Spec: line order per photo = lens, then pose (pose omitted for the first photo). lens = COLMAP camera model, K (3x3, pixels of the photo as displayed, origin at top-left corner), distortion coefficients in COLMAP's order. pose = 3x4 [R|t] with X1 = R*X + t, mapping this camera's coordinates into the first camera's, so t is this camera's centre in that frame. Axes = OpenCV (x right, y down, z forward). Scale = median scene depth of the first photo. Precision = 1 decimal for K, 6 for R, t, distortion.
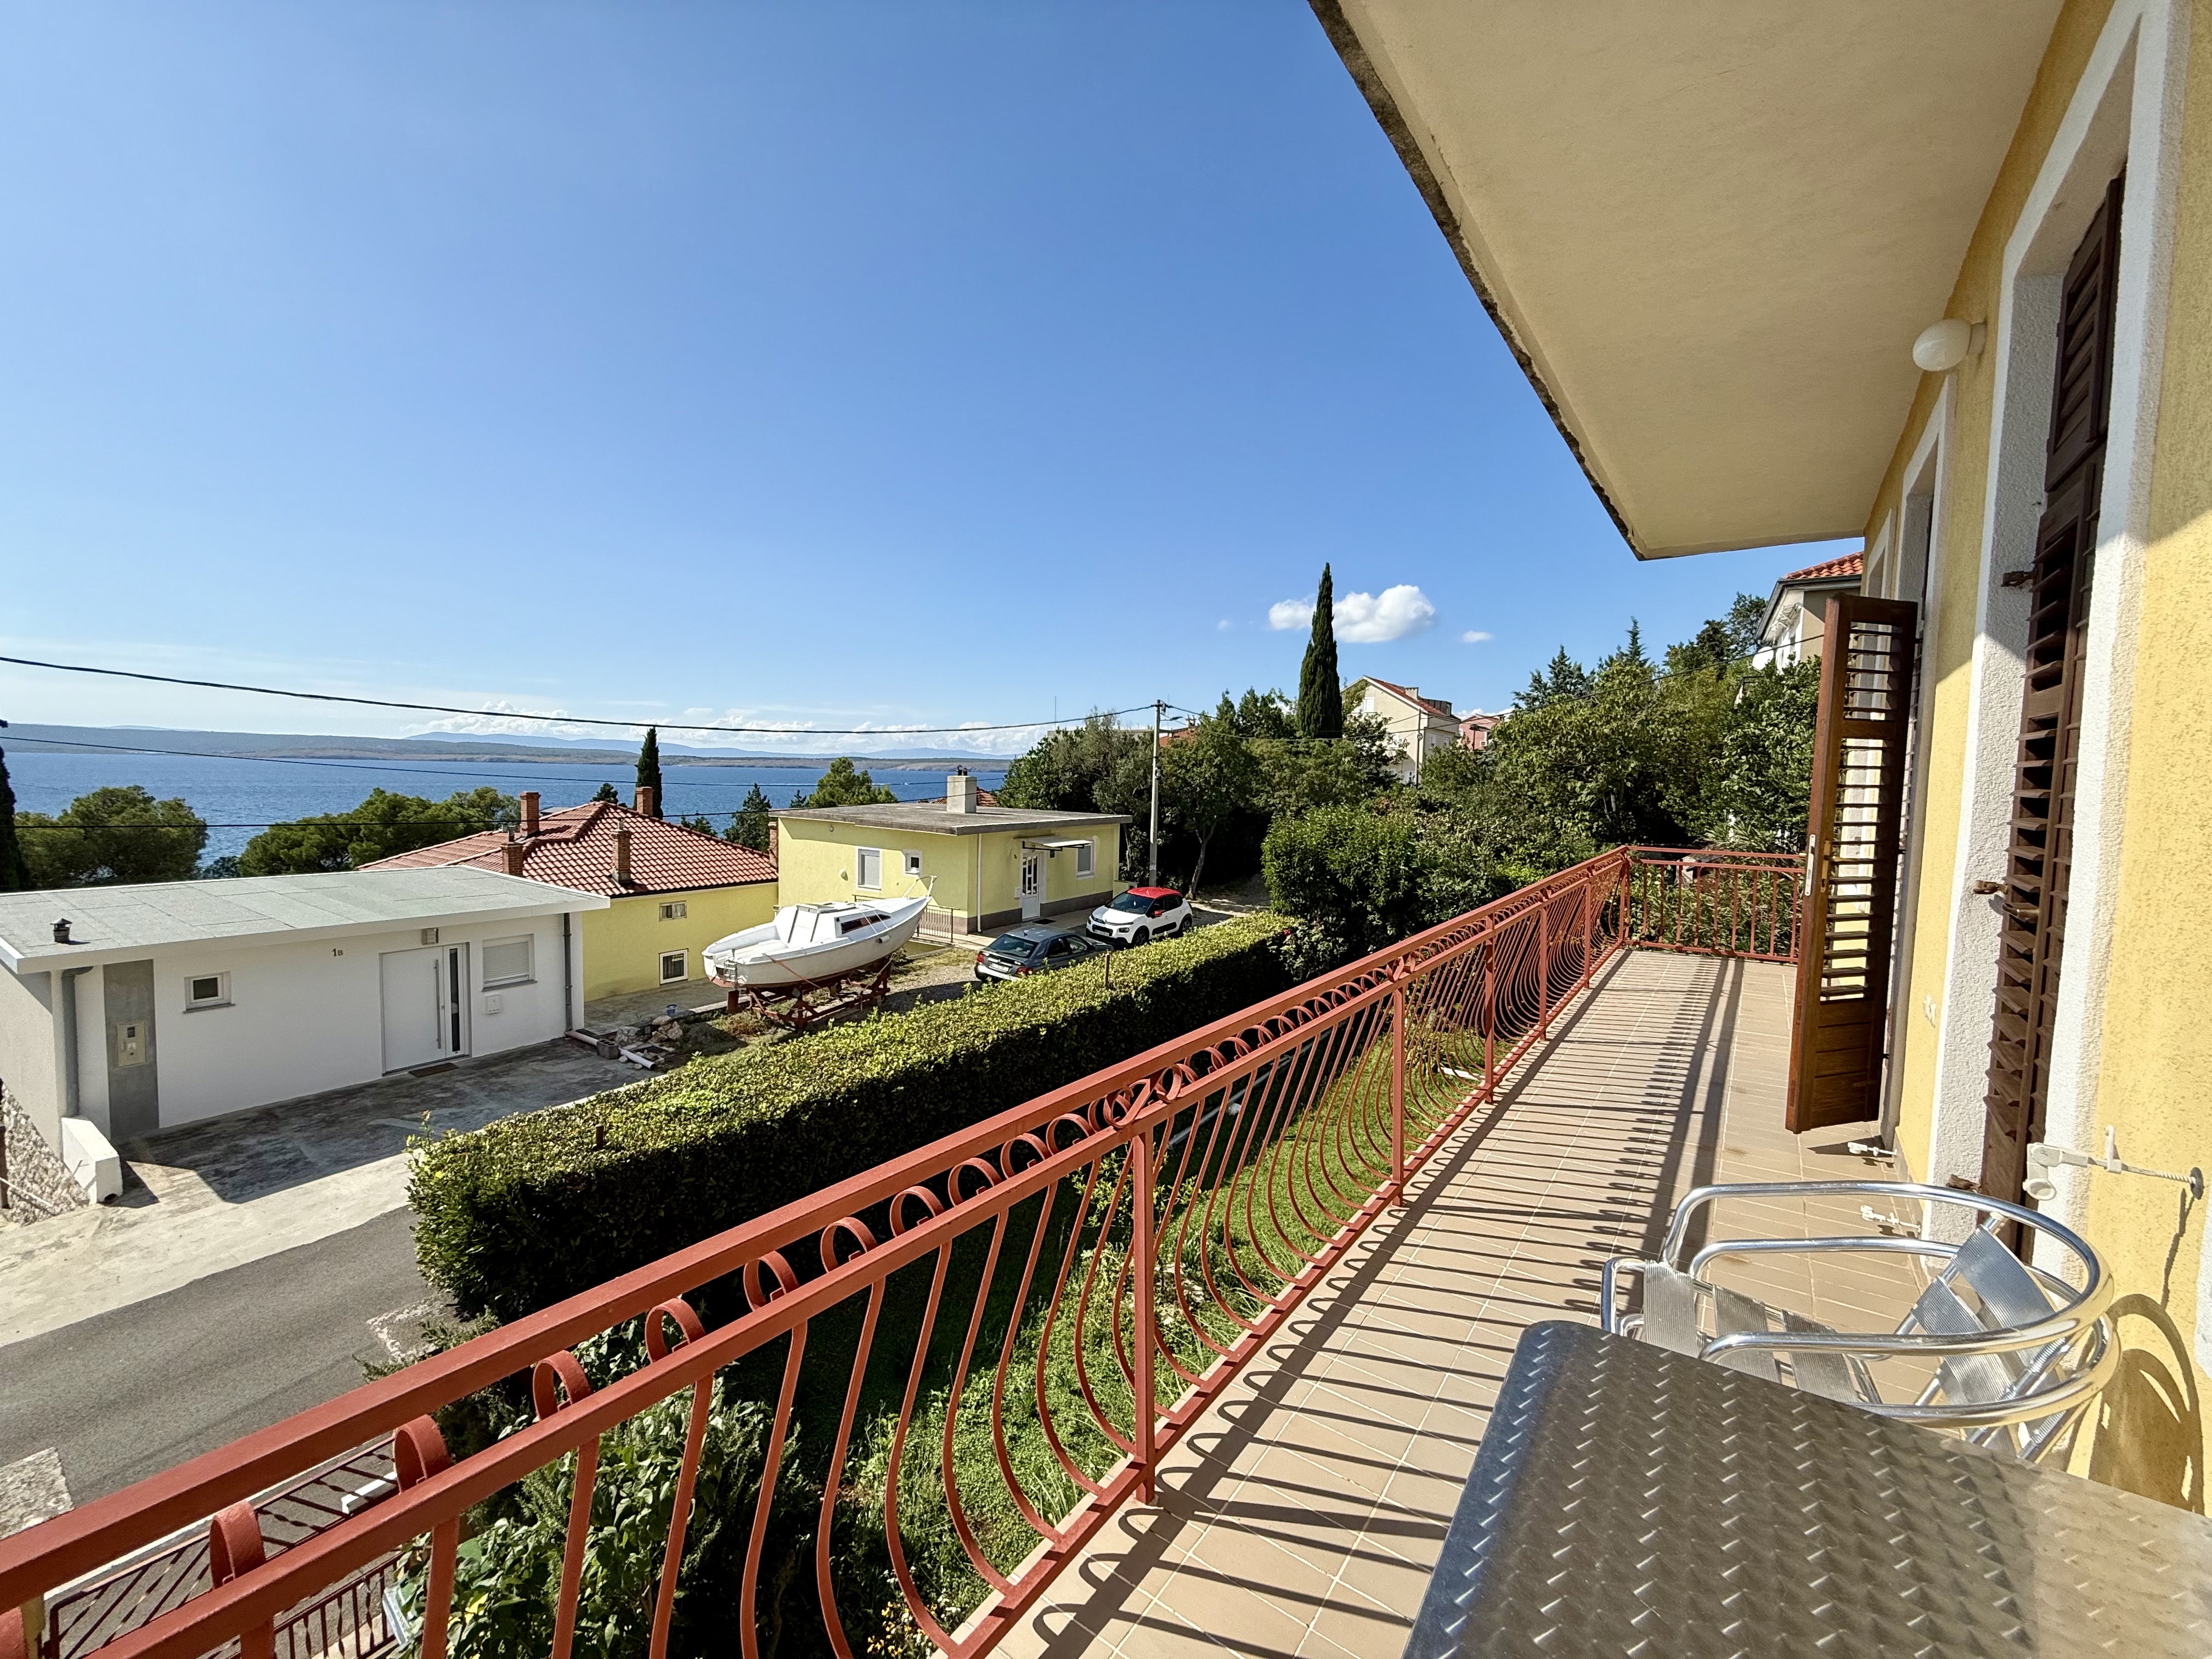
lens RADIAL K [[878.6, 0, 1111.0], [0, 878.6, 829.1], [0, 0, 1]] dist [-0.000423, 0.000211]
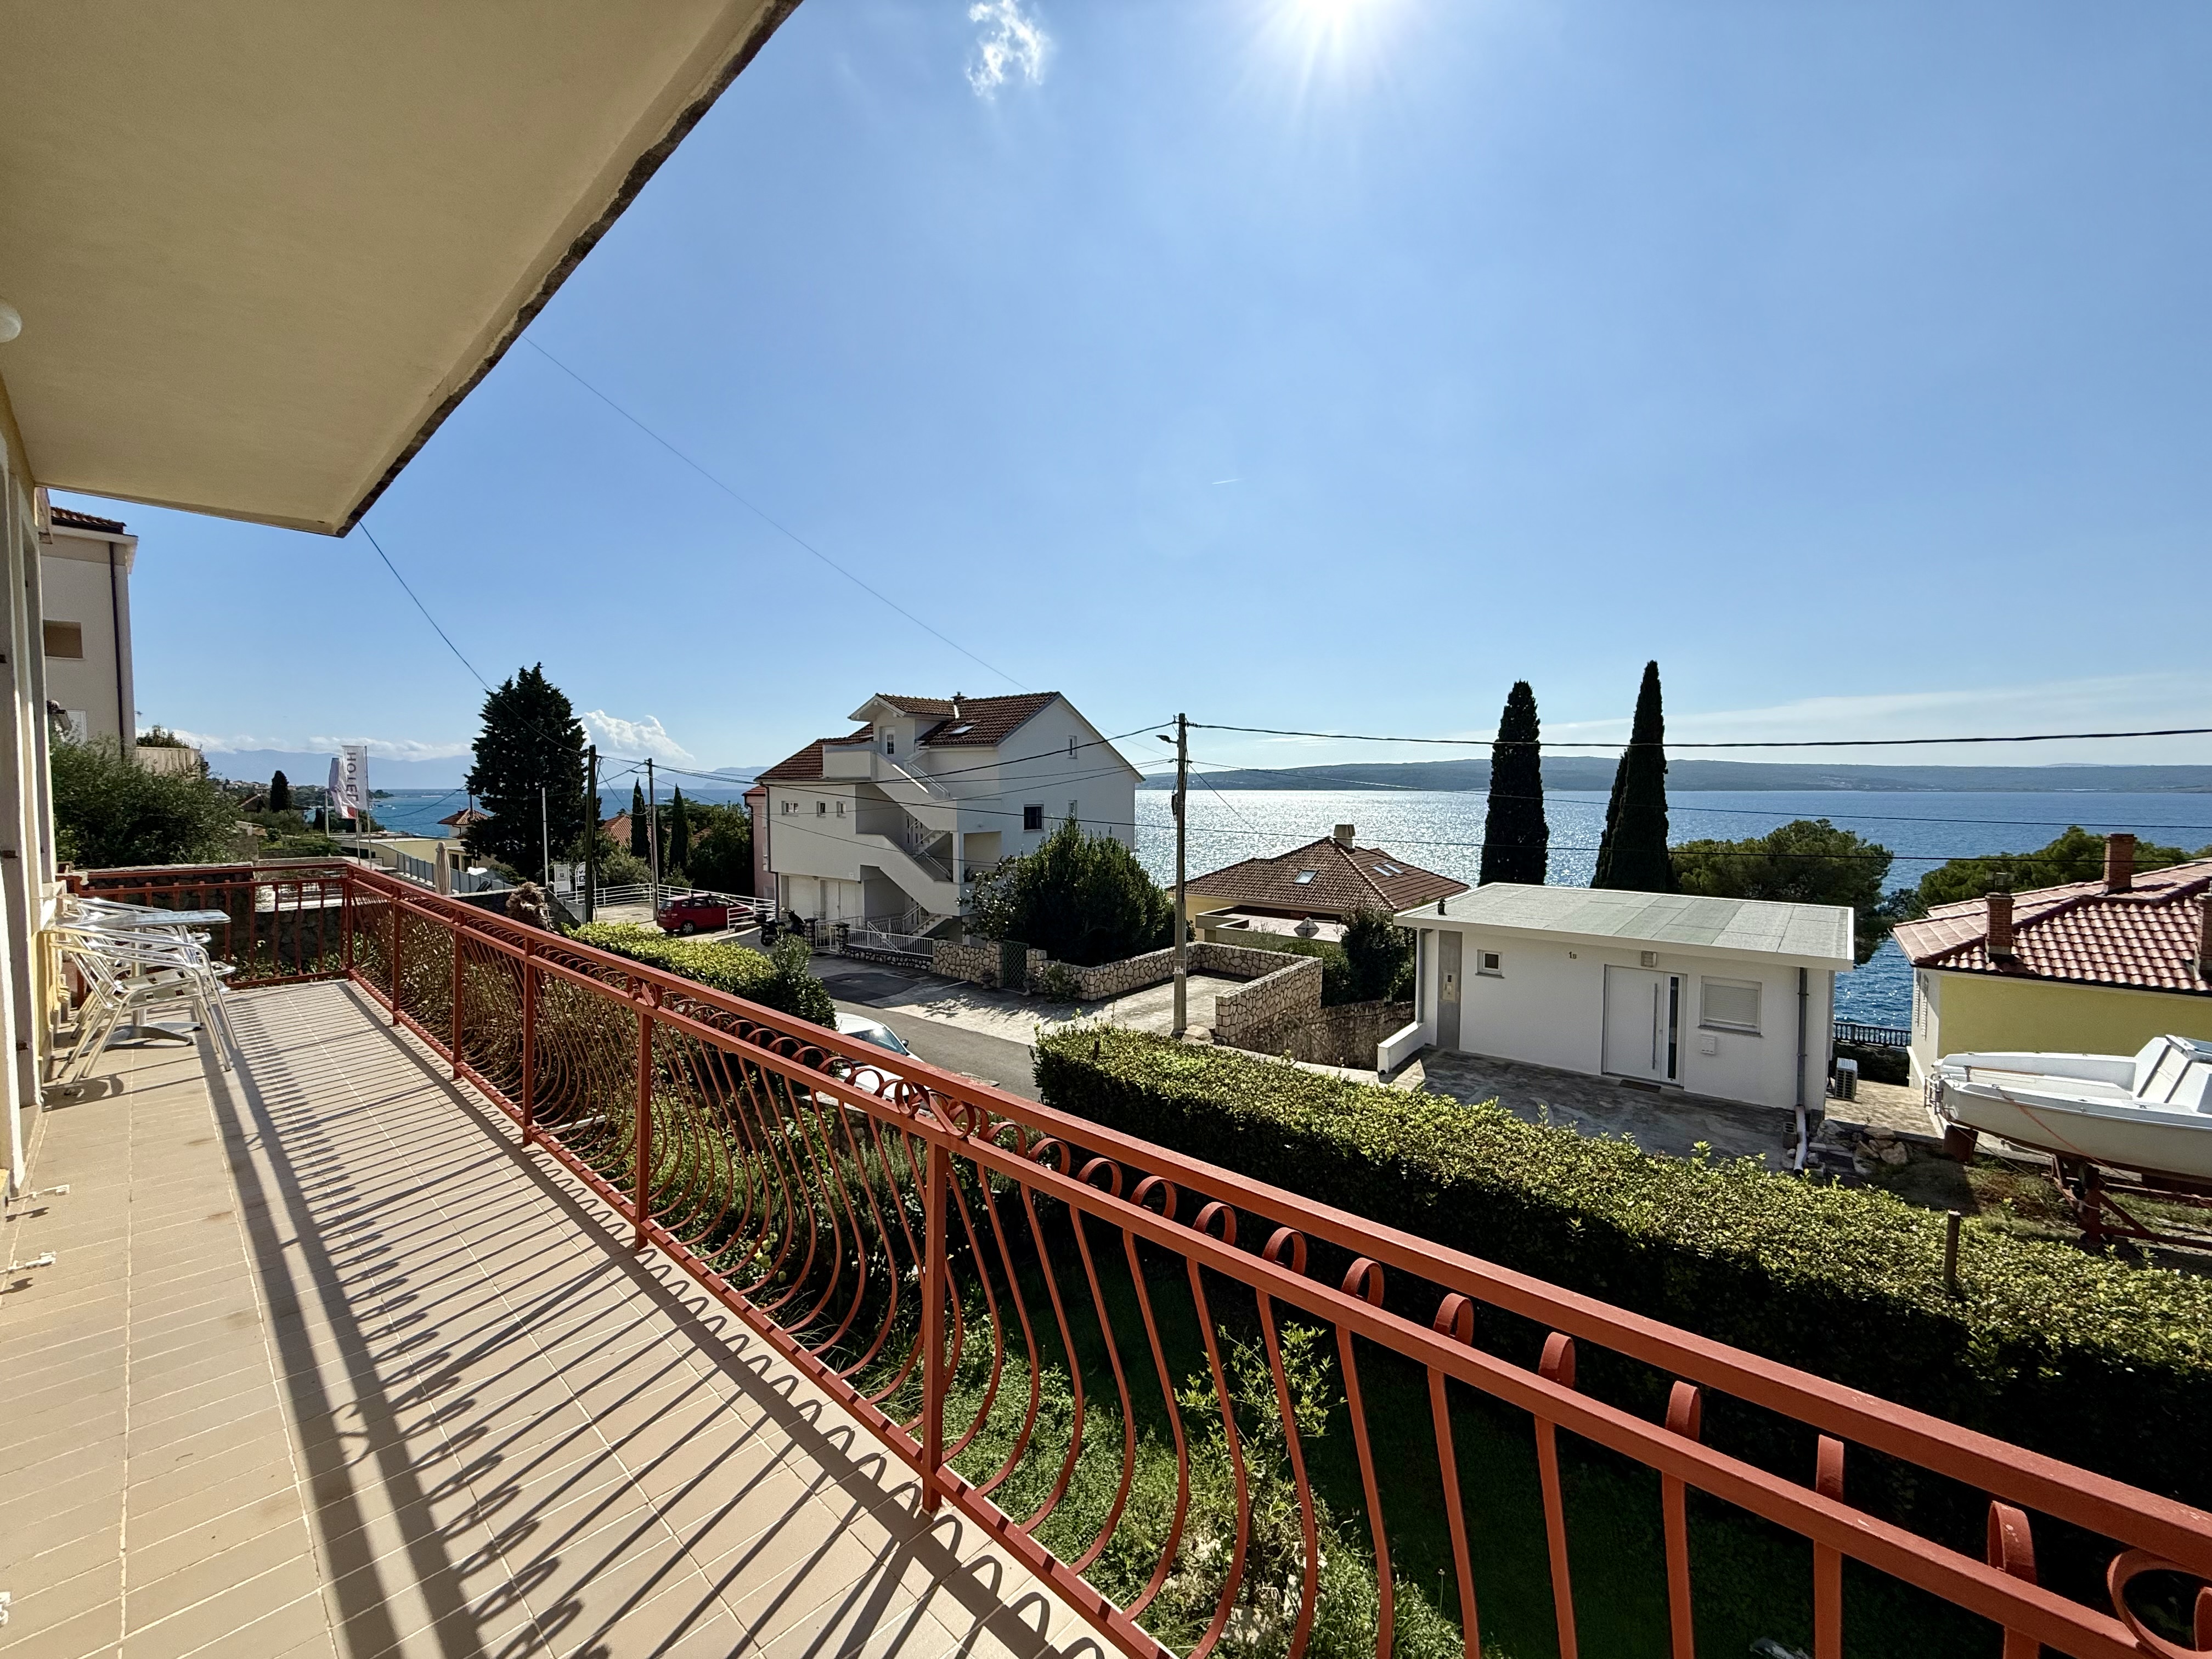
lens RADIAL K [[878.6, 0, 1097.9], [0, 878.6, 831.2], [0, 0, 1]] dist [-0.000423, 0.000211]
pose [[-0.097928, 0.028114, -0.994796, 0.403900], [-0.067838, 0.997087, 0.034857, -0.027962], [0.992879, 0.070898, -0.095736, 0.524052]]
